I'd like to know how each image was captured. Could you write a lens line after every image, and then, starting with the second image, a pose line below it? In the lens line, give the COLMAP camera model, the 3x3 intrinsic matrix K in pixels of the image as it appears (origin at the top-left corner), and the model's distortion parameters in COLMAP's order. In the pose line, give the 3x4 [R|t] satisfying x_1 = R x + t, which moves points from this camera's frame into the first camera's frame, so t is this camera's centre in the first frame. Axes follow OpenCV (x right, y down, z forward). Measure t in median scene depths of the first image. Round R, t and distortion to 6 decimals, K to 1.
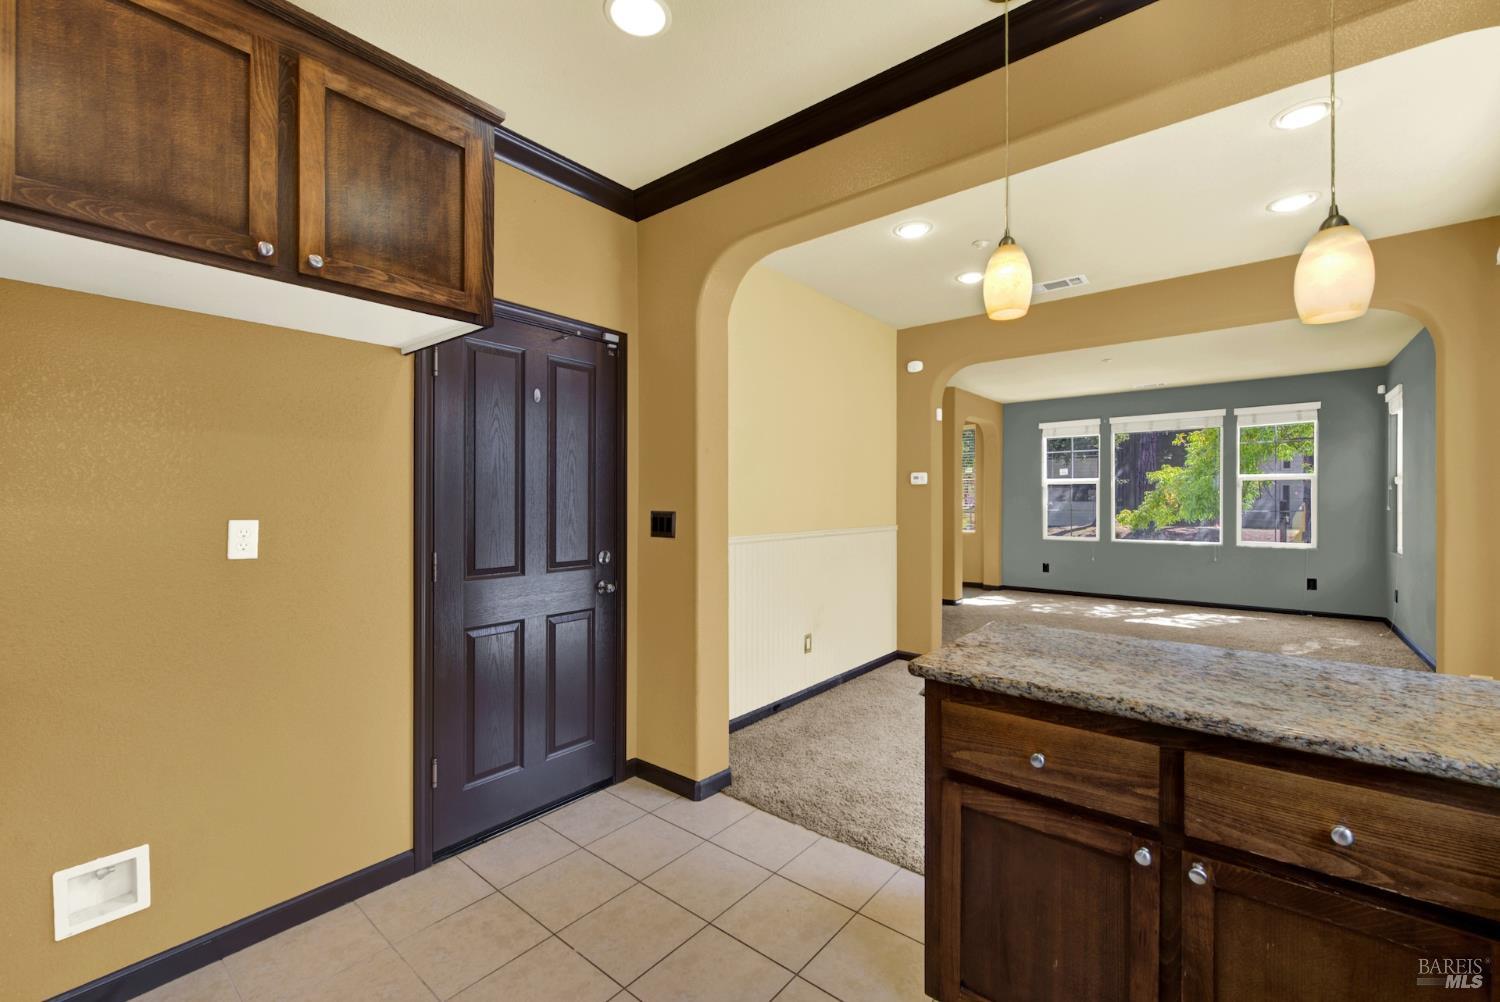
lens RADIAL K [[615.1, 0, 756.4], [0, 615.1, 496.5], [0, 0, 1]] dist [0.000884, -0.000654]
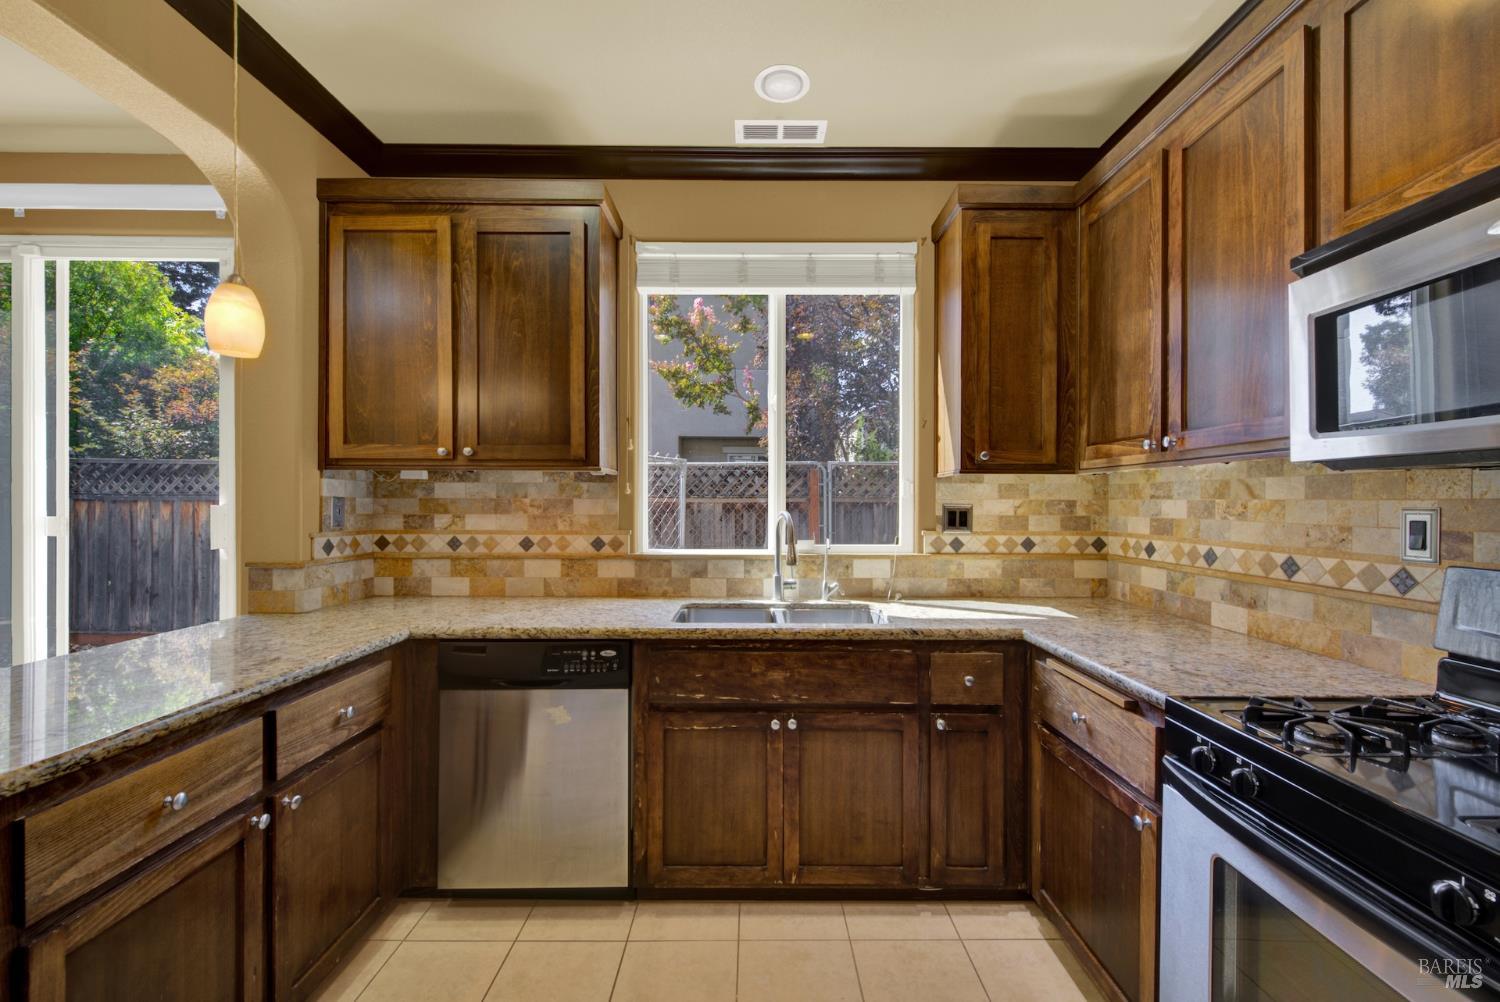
lens RADIAL K [[611.5, 0, 759.8], [0, 611.5, 503.3], [0, 0, 1]] dist [0.001027, -0.000340]
pose [[-0.633948, -0.004473, 0.773363, -0.746231], [-0.007957, 0.999968, -0.000739, 0.011723], [-0.773335, -0.006623, -0.633963, 0.971617]]
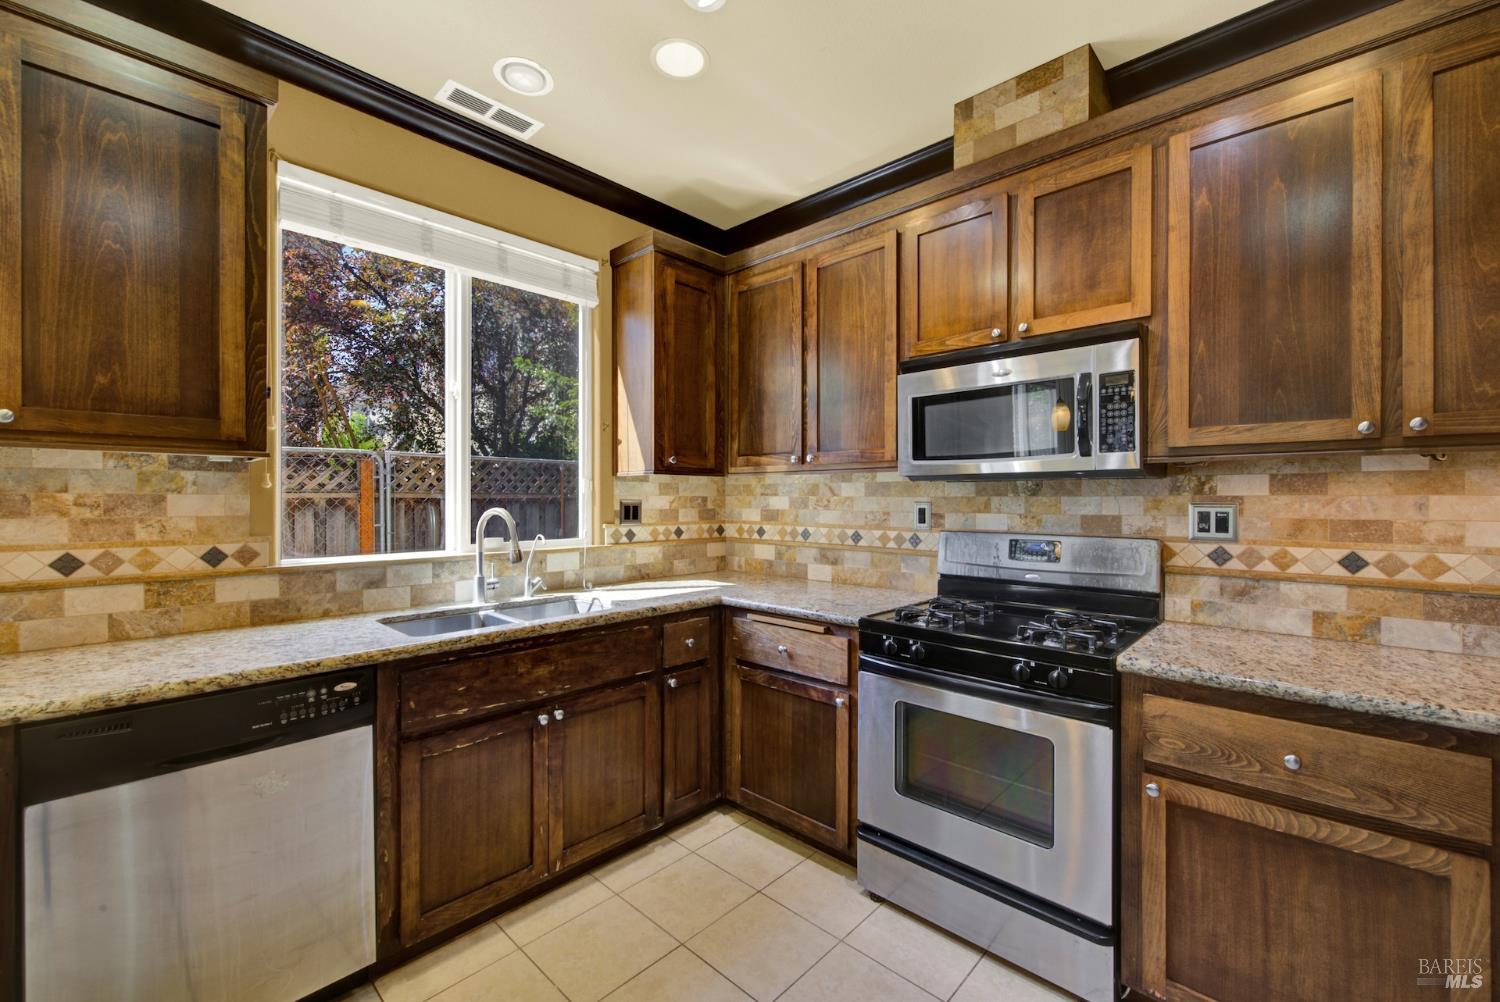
lens RADIAL K [[615.1, 0, 756.4], [0, 615.1, 496.5], [0, 0, 1]] dist [0.000884, -0.000654]
pose [[-0.997632, -0.002543, 0.068730, -0.232412], [-0.003145, 0.999958, -0.008645, 0.013553], [-0.068705, -0.008840, -0.997598, 1.480034]]
